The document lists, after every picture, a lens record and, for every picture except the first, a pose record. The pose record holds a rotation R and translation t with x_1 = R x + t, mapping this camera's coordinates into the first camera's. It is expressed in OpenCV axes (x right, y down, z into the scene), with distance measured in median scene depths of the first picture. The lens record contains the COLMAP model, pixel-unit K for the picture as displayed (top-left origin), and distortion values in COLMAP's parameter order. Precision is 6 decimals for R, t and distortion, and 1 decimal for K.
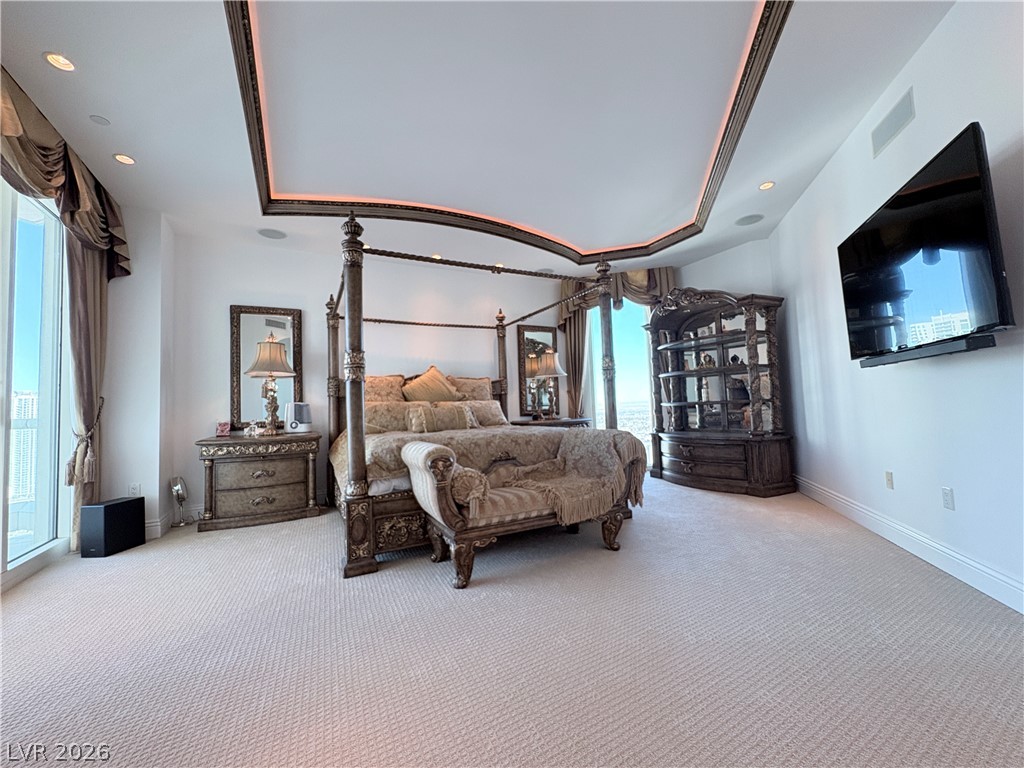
lens RADIAL K [[409.3, 0, 514.3], [0, 409.3, 383.8], [0, 0, 1]] dist [0.000208, -0.000450]
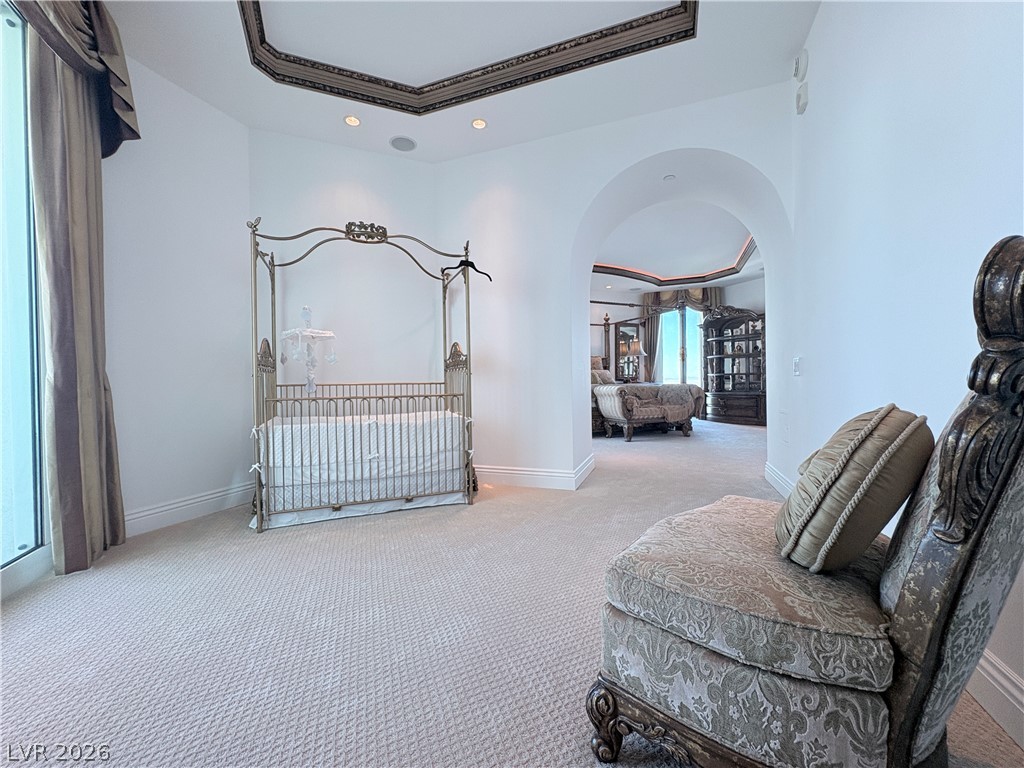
lens RADIAL K [[409.3, 0, 510.7], [0, 409.3, 385.1], [0, 0, 1]] dist [0.000208, -0.000450]
pose [[0.996572, 0.023932, -0.079189, -0.286990], [-0.018419, 0.997402, 0.069638, -0.007362], [0.080650, -0.067941, 0.994424, -0.672531]]
